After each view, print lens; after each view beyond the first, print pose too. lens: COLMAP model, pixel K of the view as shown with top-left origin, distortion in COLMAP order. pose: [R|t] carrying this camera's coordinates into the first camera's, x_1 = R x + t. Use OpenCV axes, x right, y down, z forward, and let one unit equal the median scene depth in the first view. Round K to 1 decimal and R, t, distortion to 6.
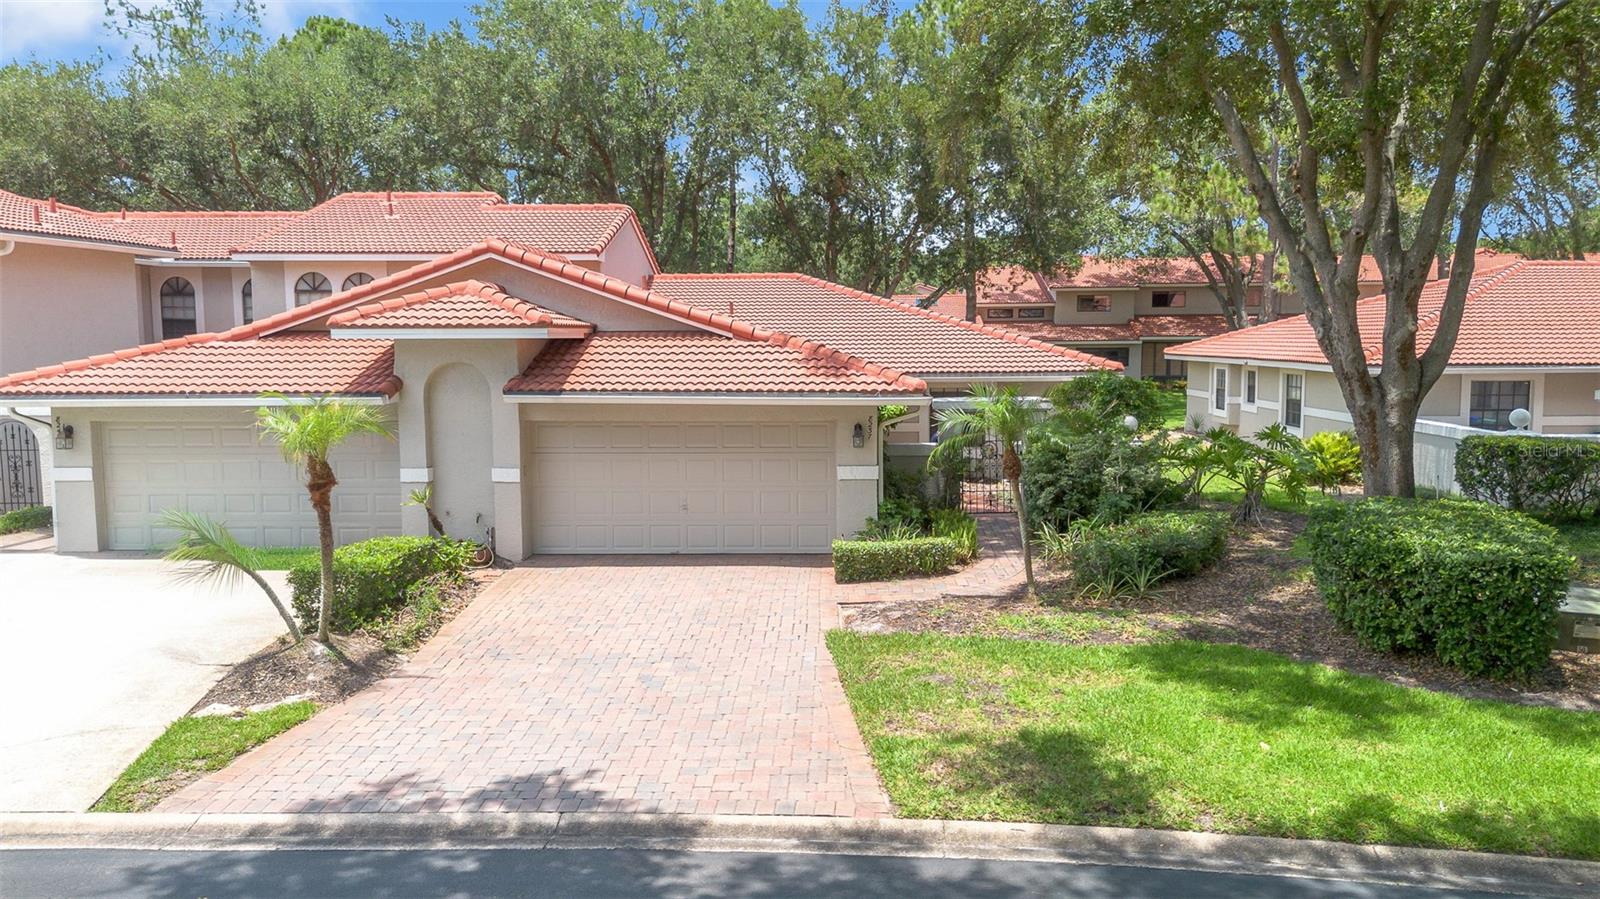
lens RADIAL K [[1151.2, 0, 800.0], [0, 1151.2, 449.5], [0, 0, 1]] dist [0.062741, -0.062813]
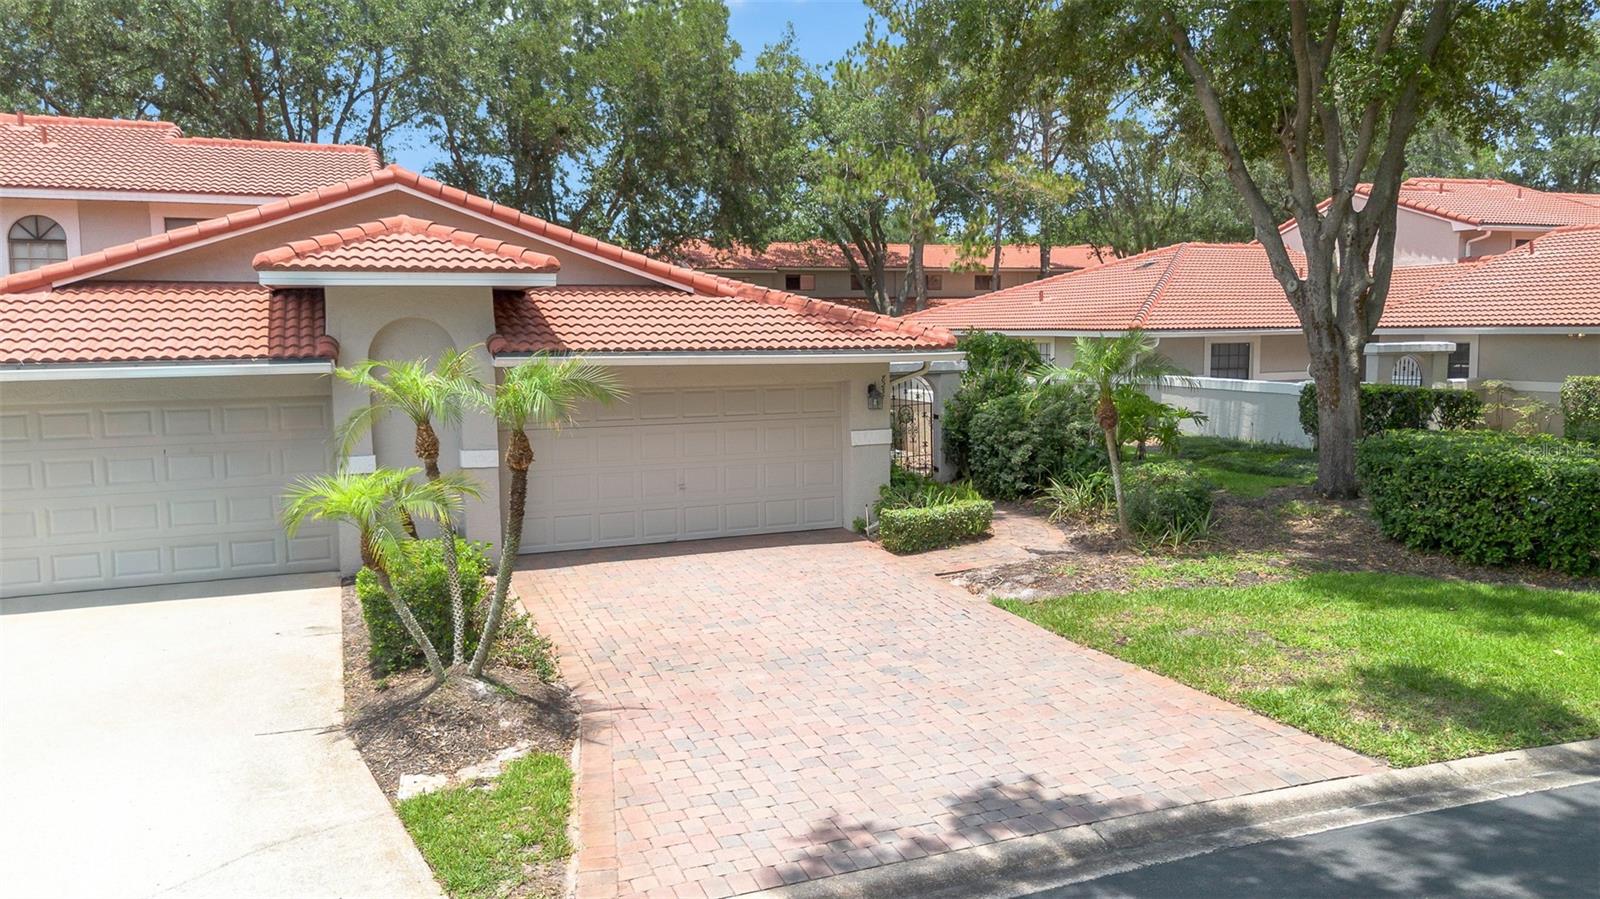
lens RADIAL K [[1165.2, 0, 800.0], [0, 1165.2, 449.5], [0, 0, 1]] dist [0.051677, -0.045061]
pose [[0.914129, -0.047342, 0.402651, -0.443634], [0.045313, 0.998867, 0.014570, 0.016170], [-0.402884, 0.004926, 0.915238, 0.198456]]
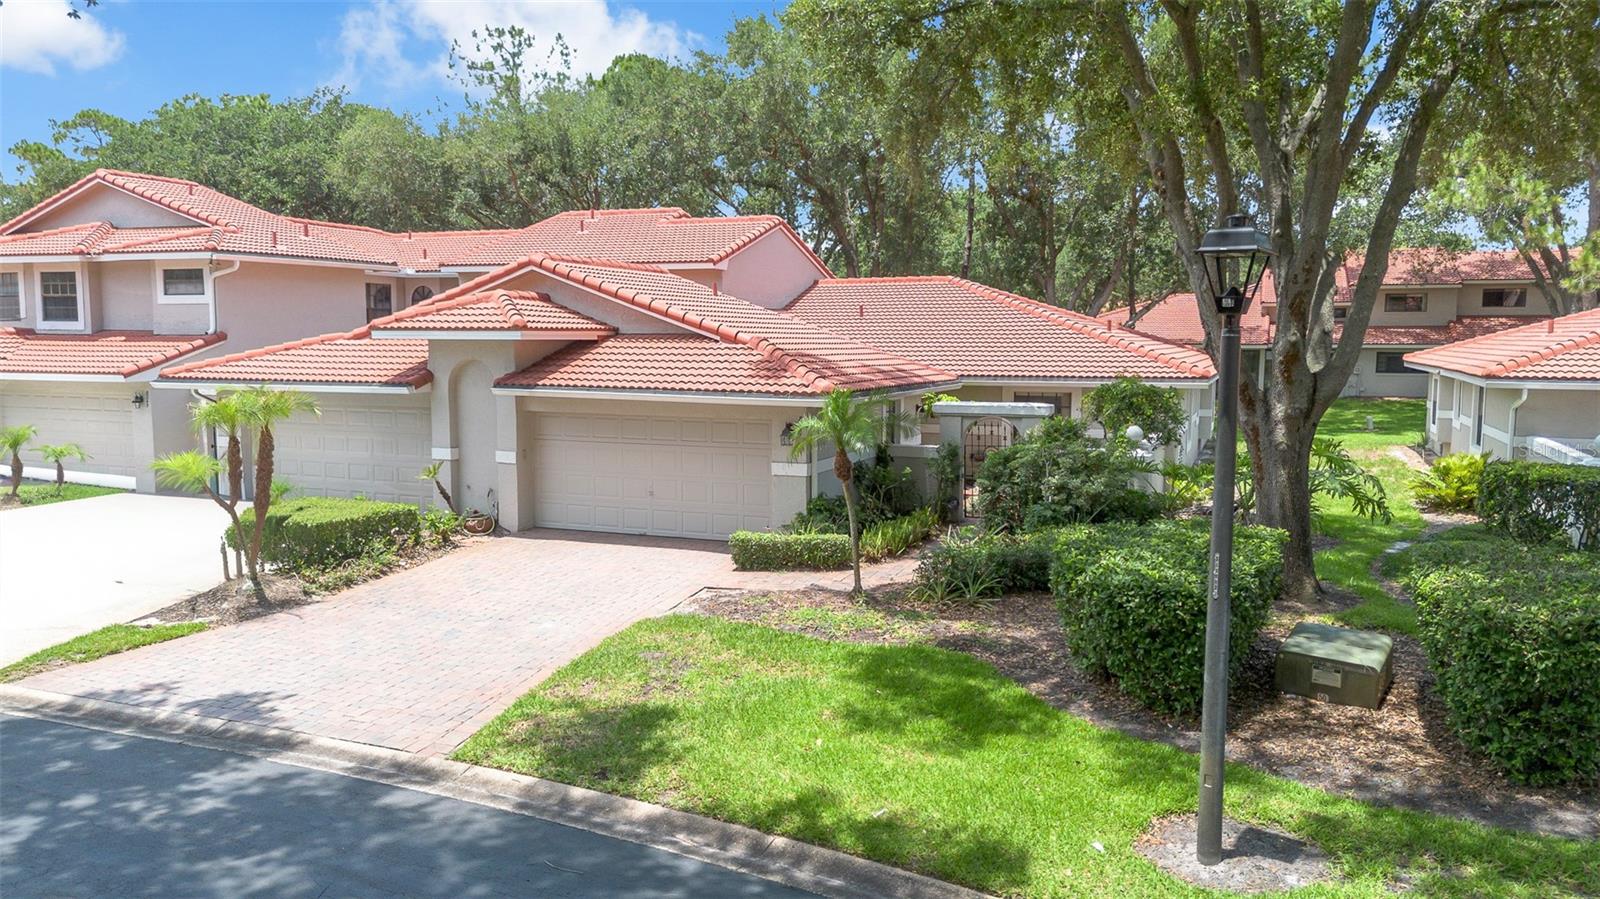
lens RADIAL K [[1131.9, 0, 800.0], [0, 1131.9, 449.5], [0, 0, 1]] dist [0.074296, -0.073036]
pose [[0.939912, 0.041740, -0.338857, 0.483574], [-0.040930, 0.999116, 0.009538, -0.009838], [0.338955, 0.004905, 0.940790, 0.026309]]
